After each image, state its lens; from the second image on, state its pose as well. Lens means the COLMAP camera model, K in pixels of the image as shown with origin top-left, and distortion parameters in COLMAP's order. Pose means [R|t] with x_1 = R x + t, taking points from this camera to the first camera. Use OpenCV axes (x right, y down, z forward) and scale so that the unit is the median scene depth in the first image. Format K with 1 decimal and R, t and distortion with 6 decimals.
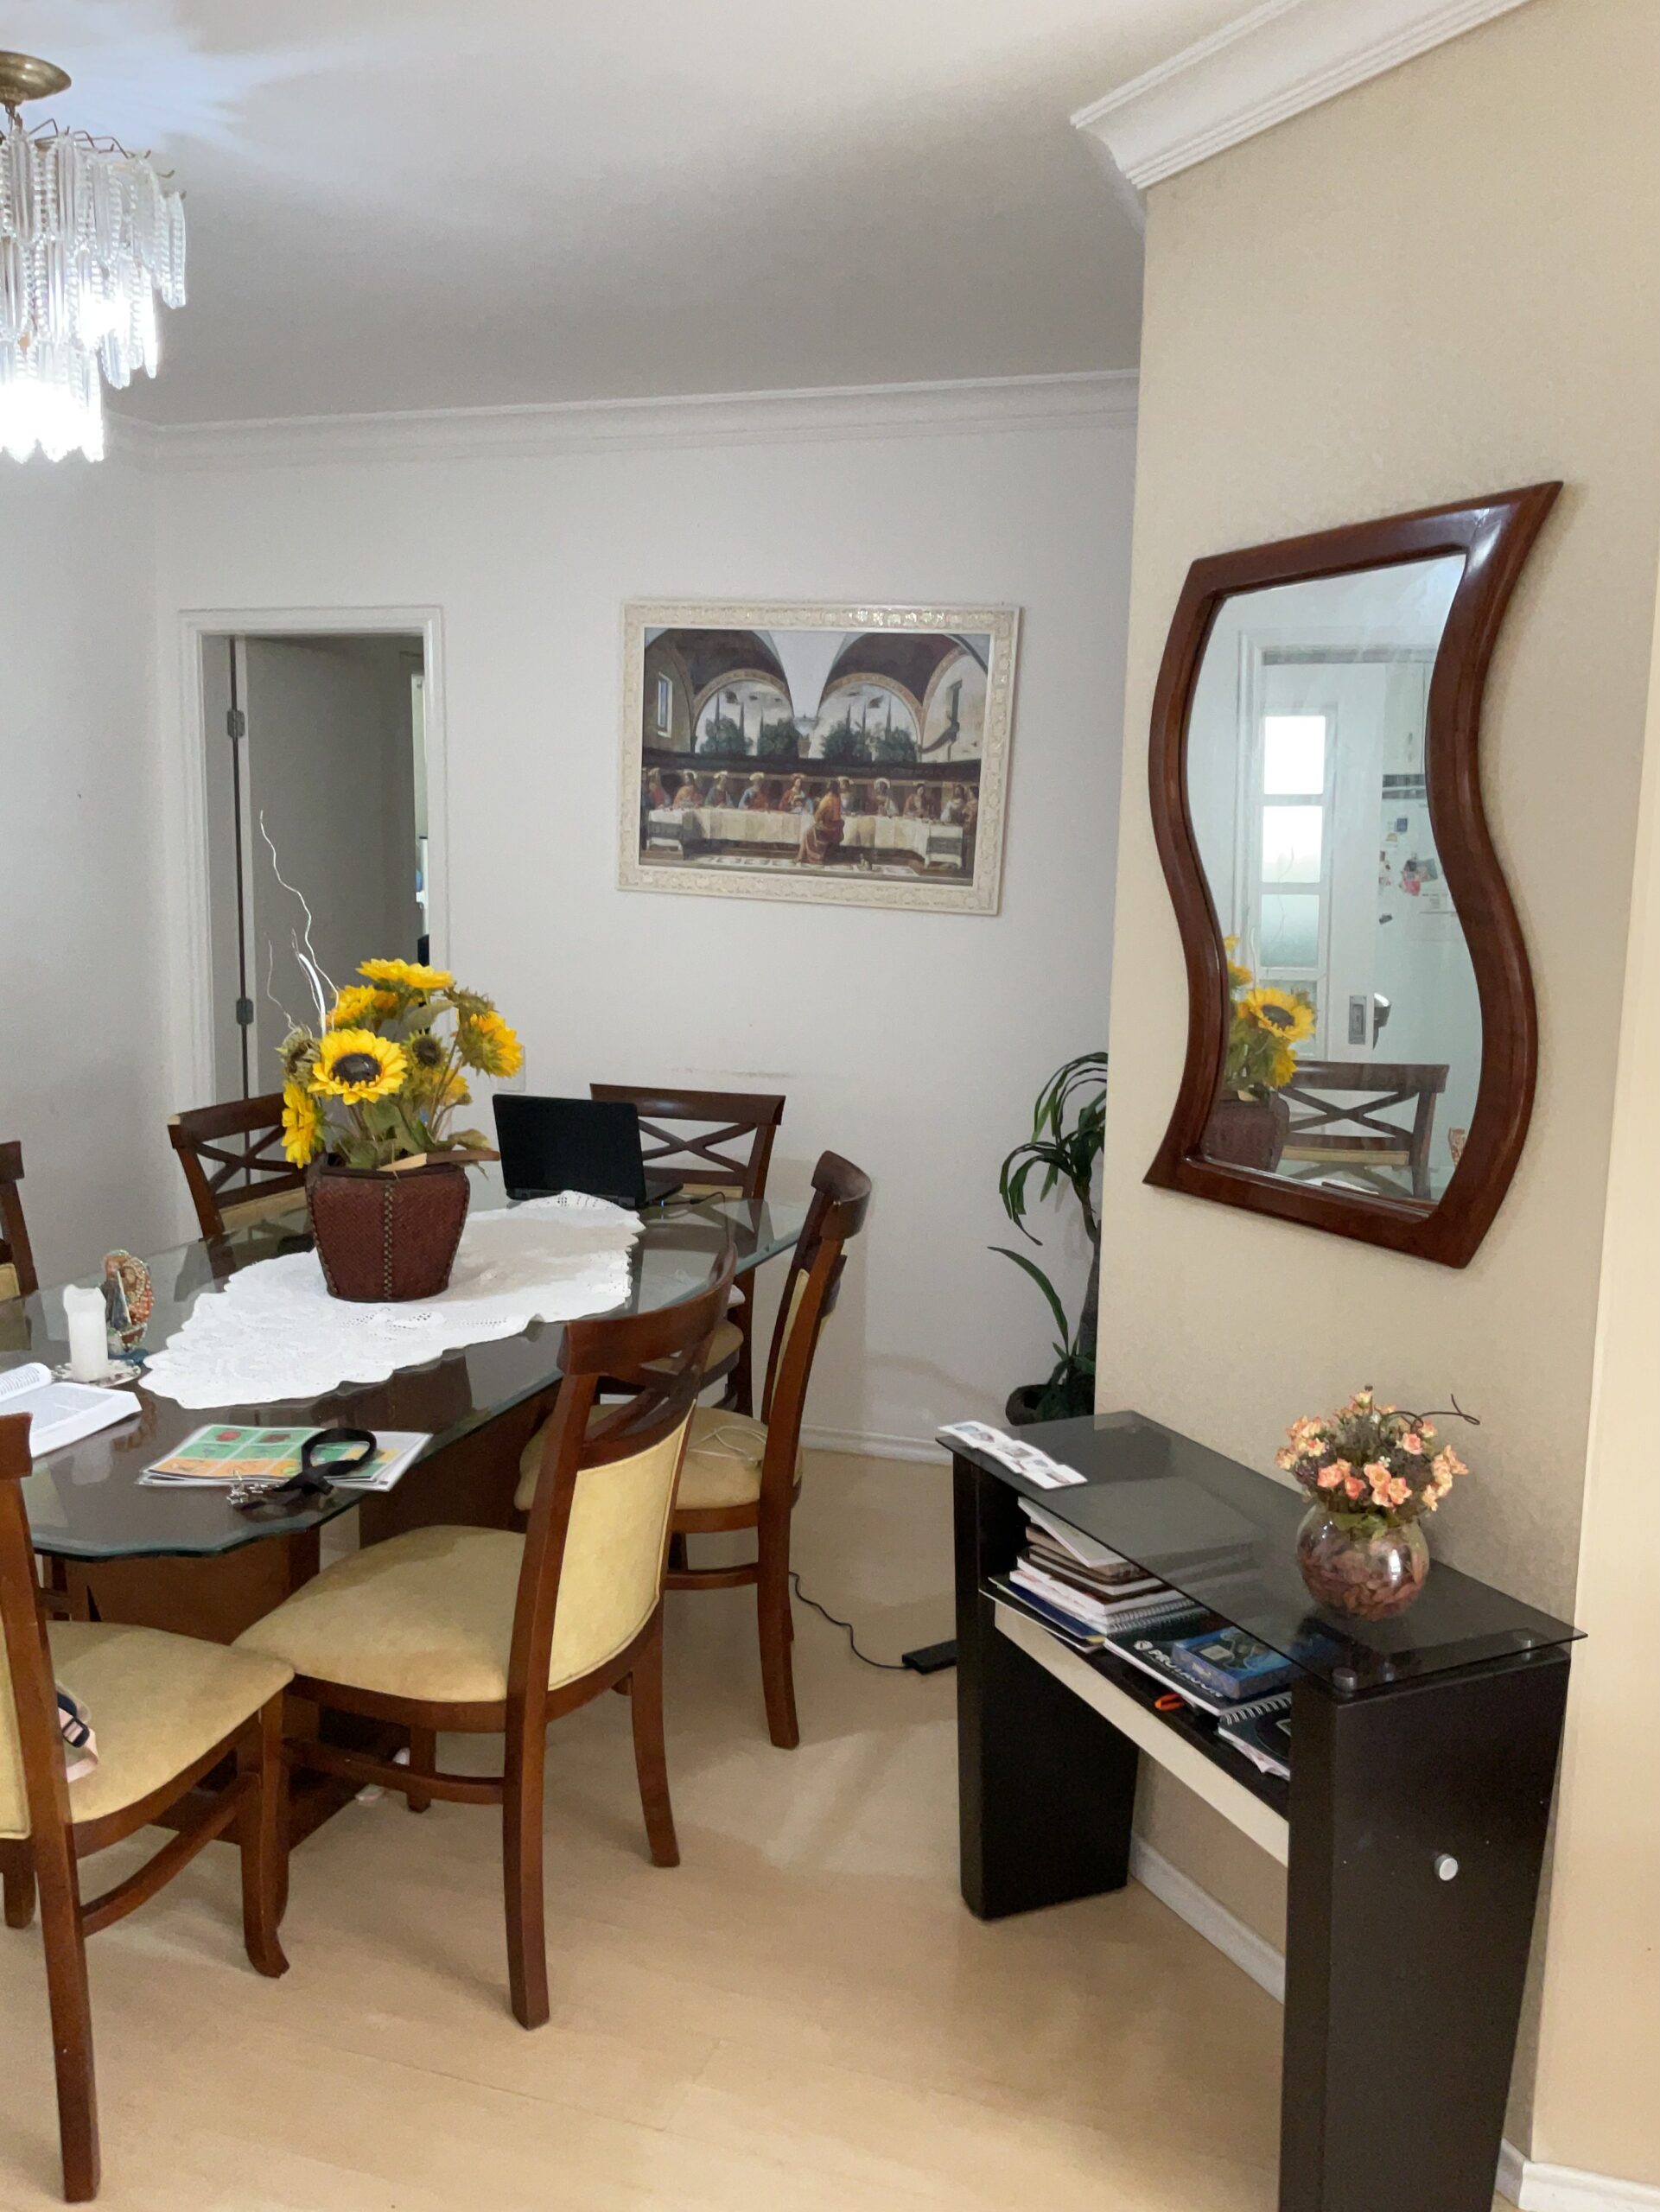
lens RADIAL K [[1873.0, 0, 833.6], [0, 1873.0, 1101.3], [0, 0, 1]] dist [0.066991, -0.110134]
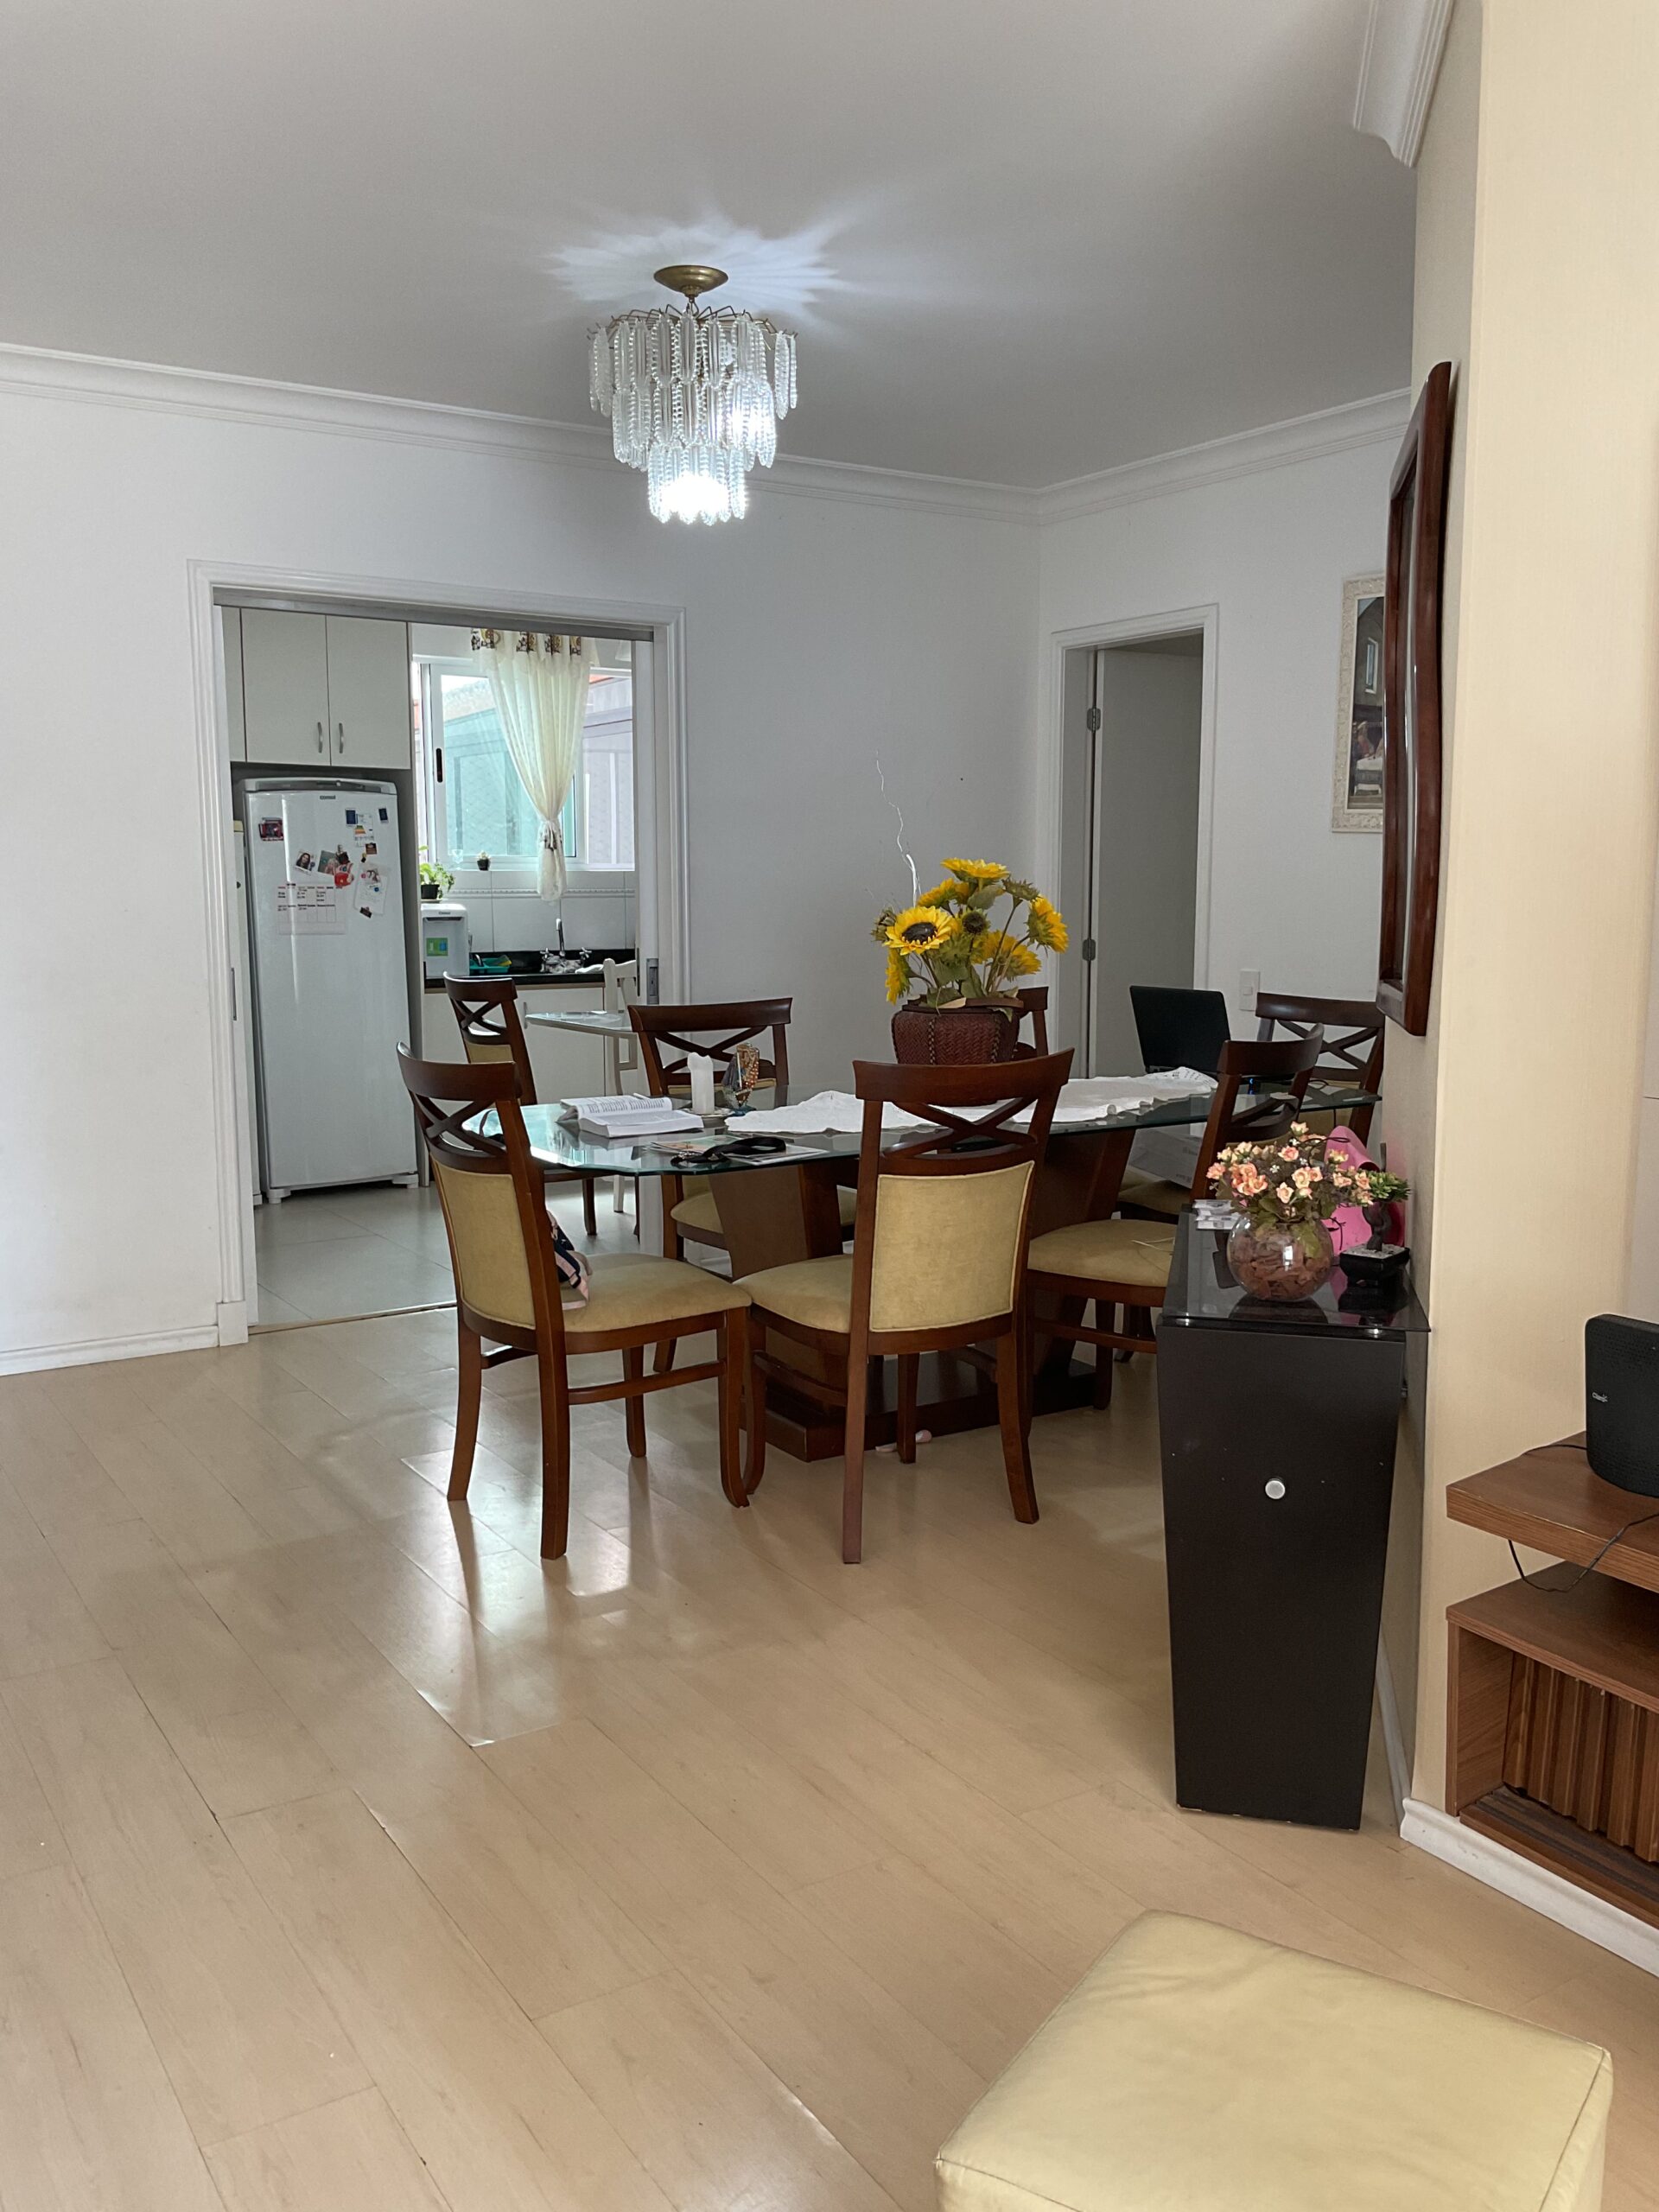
lens RADIAL K [[1831.1, 0, 835.4], [0, 1831.1, 1101.1], [0, 0, 1]] dist [0.138446, -0.293565]
pose [[0.781507, 0.058097, -0.621186, 0.376310], [-0.073823, 0.997271, 0.000395, 0.076202], [0.619513, 0.045549, 0.783663, -0.067615]]
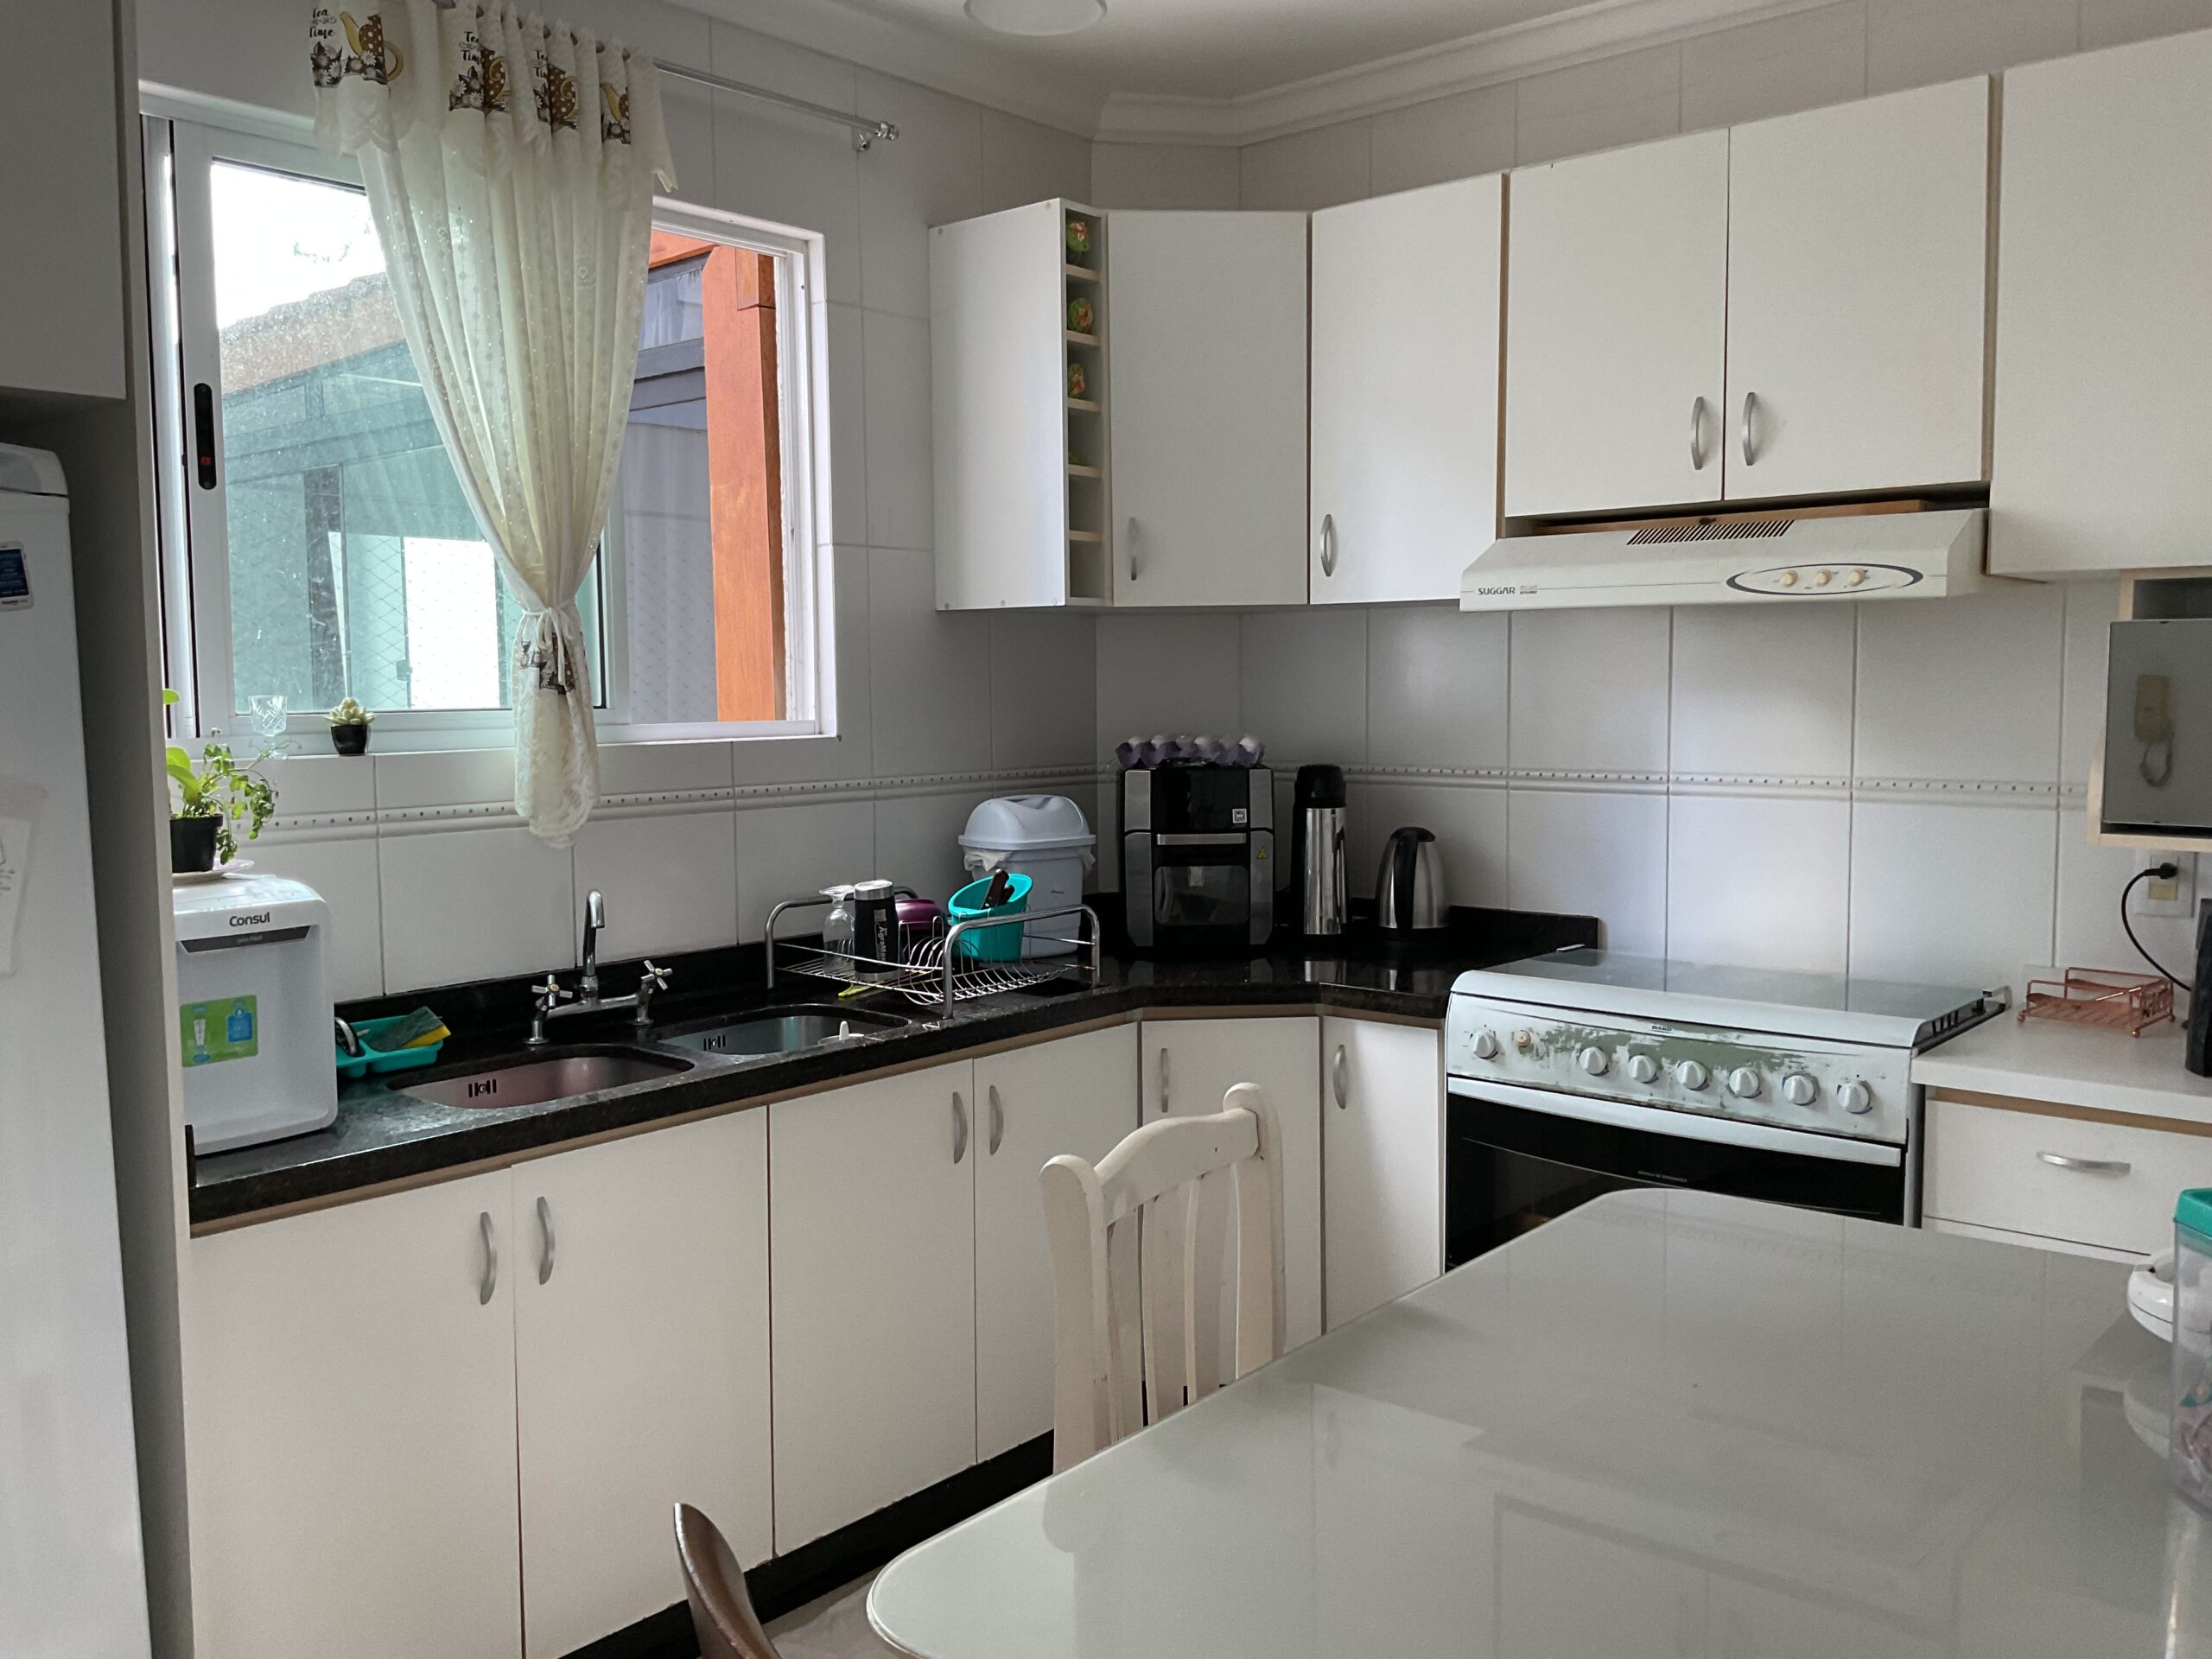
lens RADIAL K [[1831.1, 0, 1109.1], [0, 1831.1, 815.9], [0, 0, 1]] dist [0.138446, -0.293565]
pose [[0.926690, 0.001426, -0.375823, -0.580712], [-0.028127, 0.997452, -0.065569, -0.071942], [0.374772, 0.071333, 0.924369, 0.665116]]
